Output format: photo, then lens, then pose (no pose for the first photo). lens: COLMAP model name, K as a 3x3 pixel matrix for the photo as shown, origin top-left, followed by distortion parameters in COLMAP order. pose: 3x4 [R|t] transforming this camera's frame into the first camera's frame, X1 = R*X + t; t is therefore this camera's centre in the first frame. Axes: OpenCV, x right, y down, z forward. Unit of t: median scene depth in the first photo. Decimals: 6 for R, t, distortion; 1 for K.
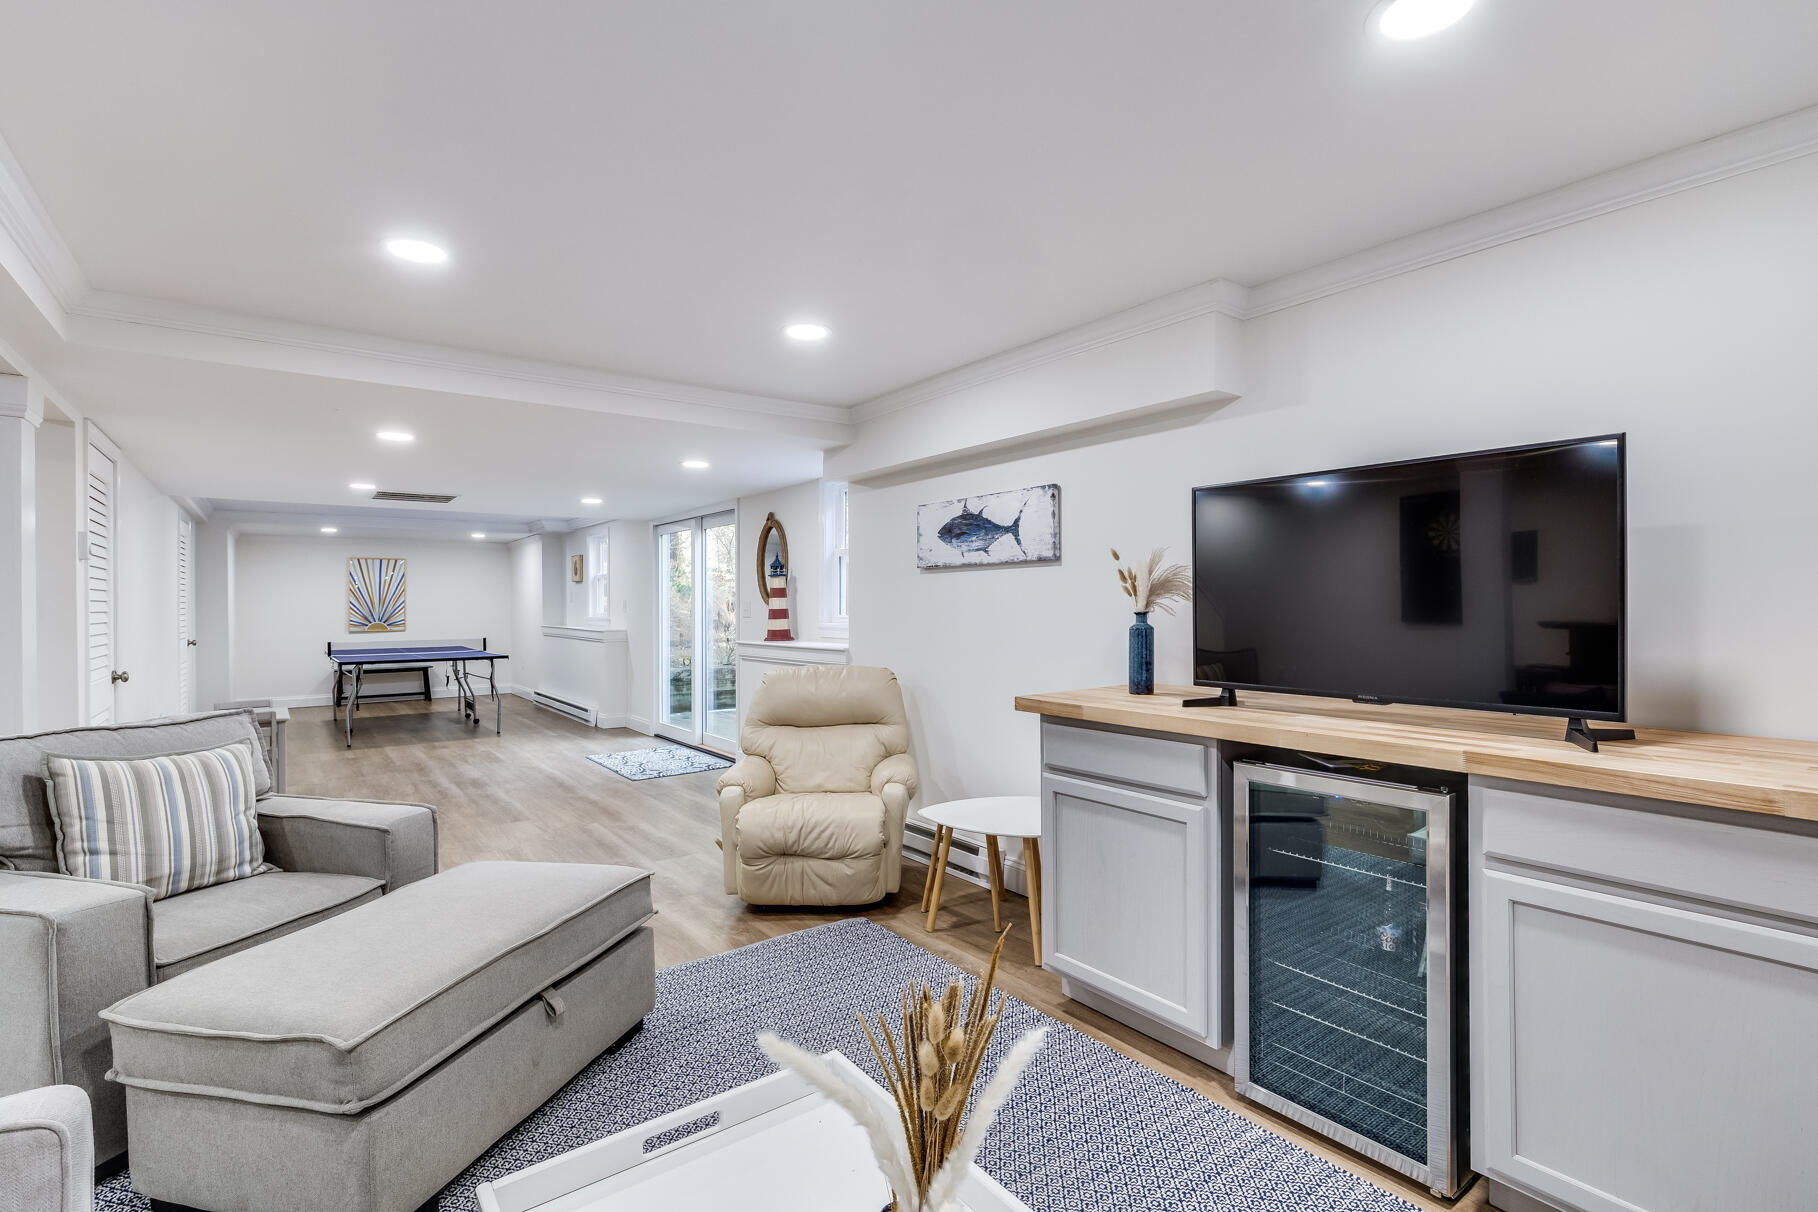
lens RADIAL K [[850.9, 0, 909.0], [0, 850.9, 606.0], [0, 0, 1]] dist [-0.001163, -0.000110]
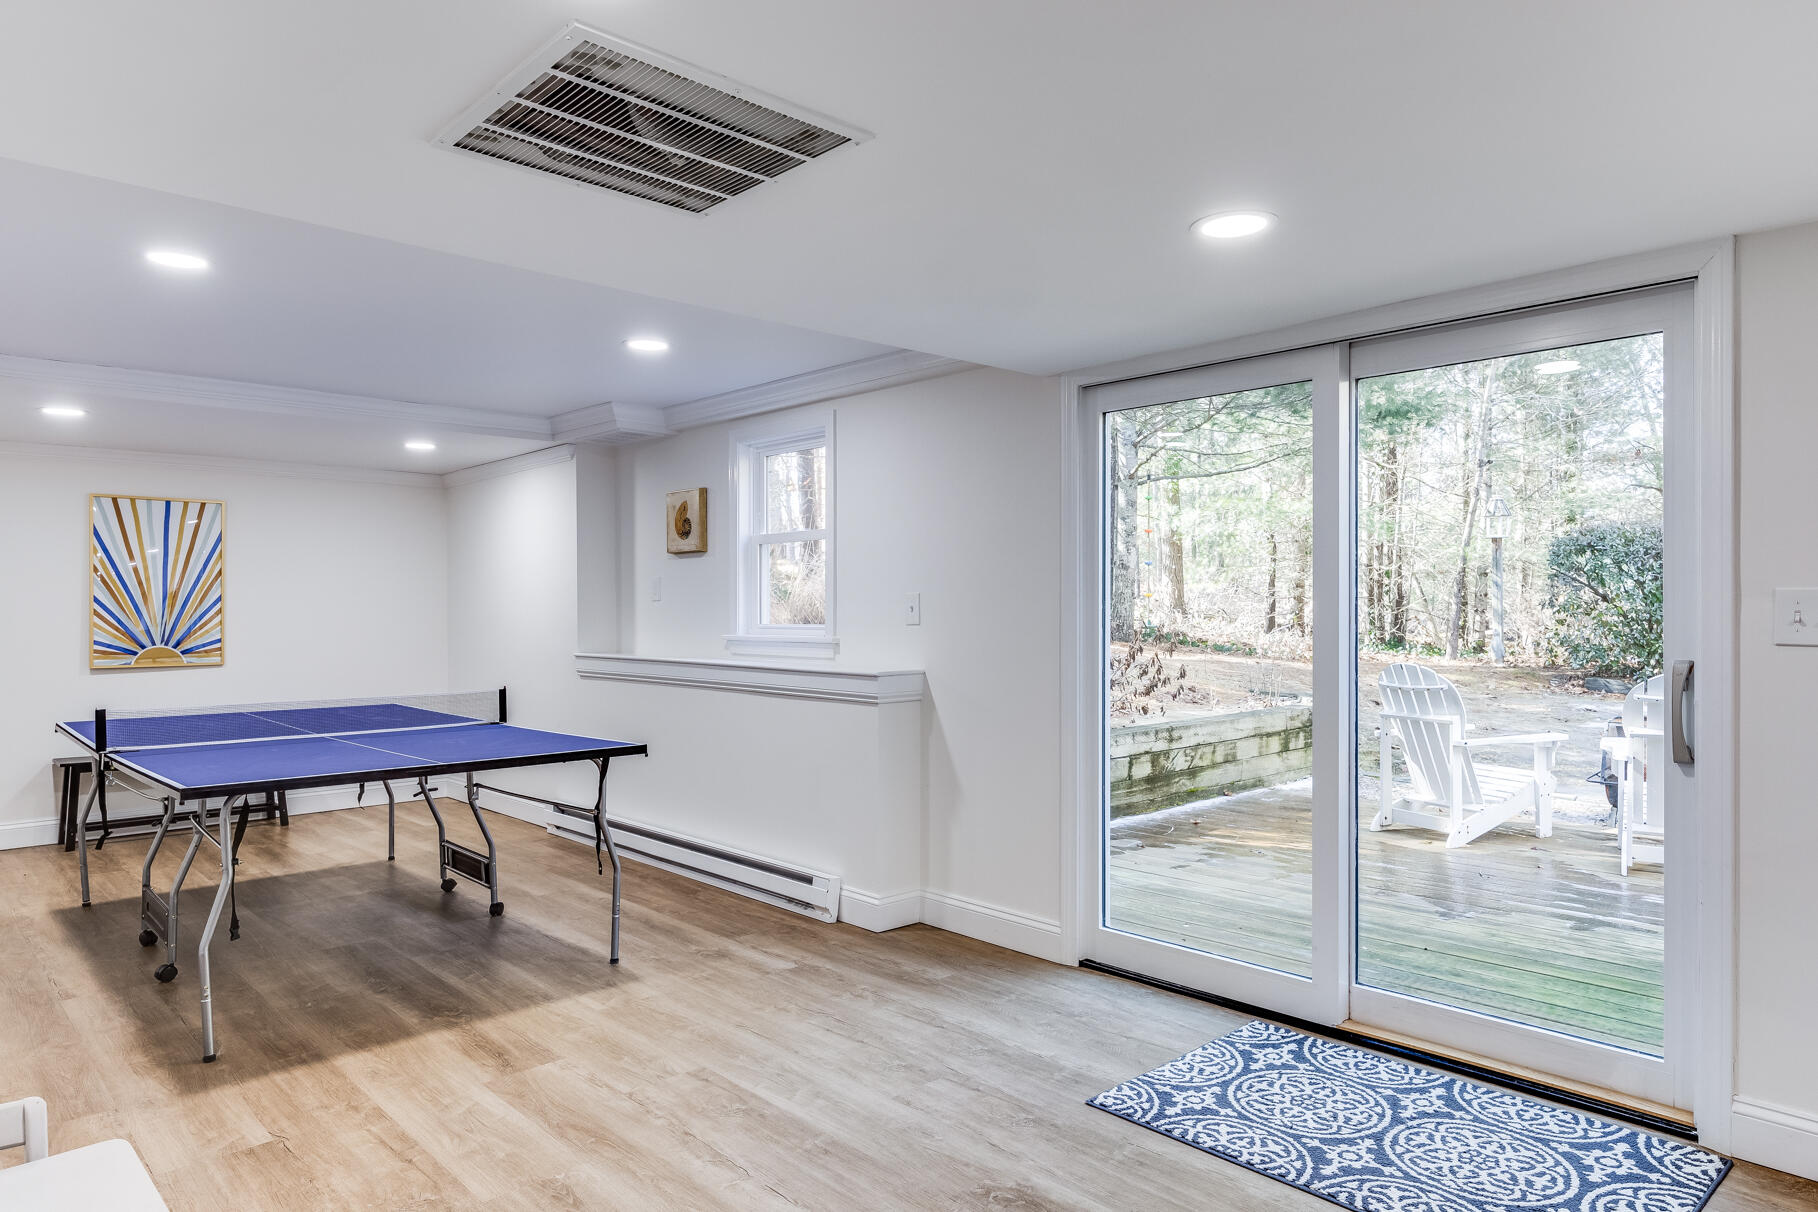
lens RADIAL K [[1124.5, 0, 909.0], [0, 1124.5, 606.0], [0, 0, 1]] dist [0.003200, 0.000434]
pose [[0.993238, 0.002454, 0.116069, -0.348483], [-0.001601, 0.999971, -0.007437, 0.002461], [-0.116084, 0.007201, 0.993213, 0.432767]]
